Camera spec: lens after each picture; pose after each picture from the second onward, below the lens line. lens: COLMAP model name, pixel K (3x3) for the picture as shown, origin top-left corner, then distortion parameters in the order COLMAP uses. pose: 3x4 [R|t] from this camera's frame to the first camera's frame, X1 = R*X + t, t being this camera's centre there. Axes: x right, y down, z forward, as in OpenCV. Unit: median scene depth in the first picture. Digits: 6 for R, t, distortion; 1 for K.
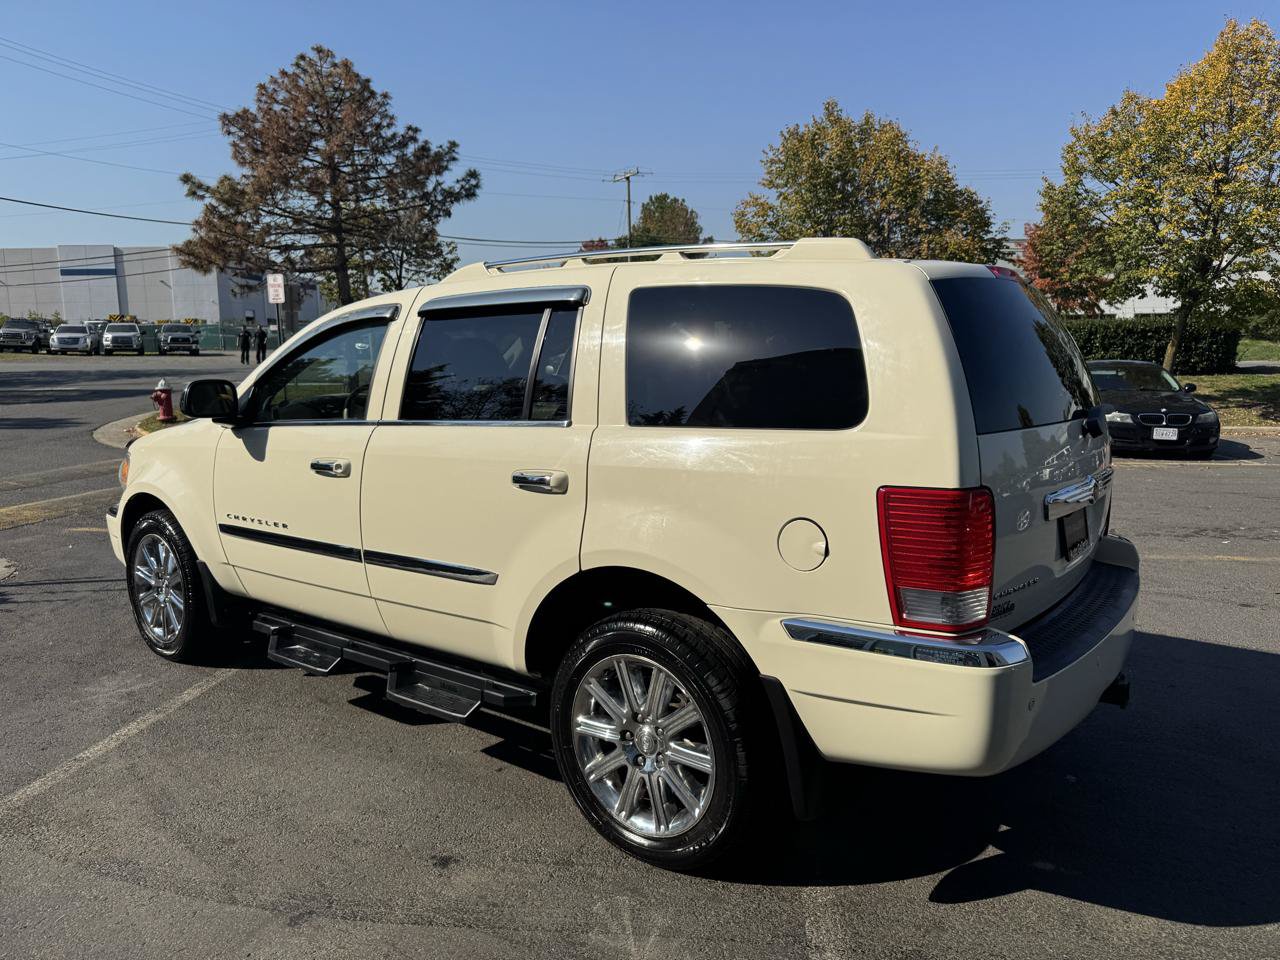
lens RADIAL K [[912.7, 0, 647.6], [0, 912.7, 476.4], [0, 0, 1]] dist [0.017018, -0.018896]
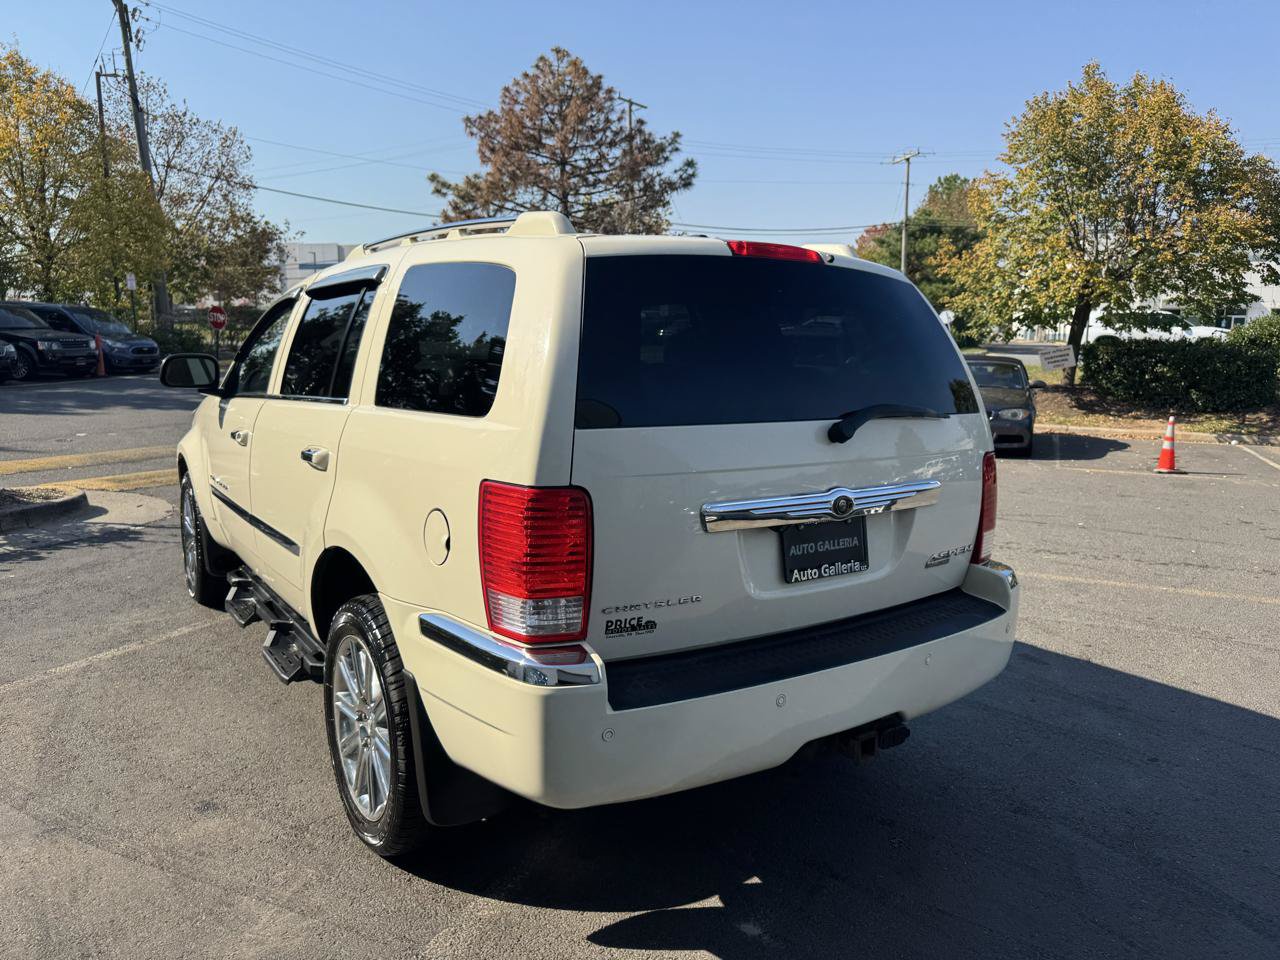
lens RADIAL K [[907.7, 0, 648.4], [0, 907.7, 477.3], [0, 0, 1]] dist [0.061322, -0.080961]
pose [[0.951398, 0.063175, -0.301413, 0.337831], [-0.059555, 0.998000, 0.021194, -0.010282], [0.302149, -0.002213, 0.953258, 0.081383]]
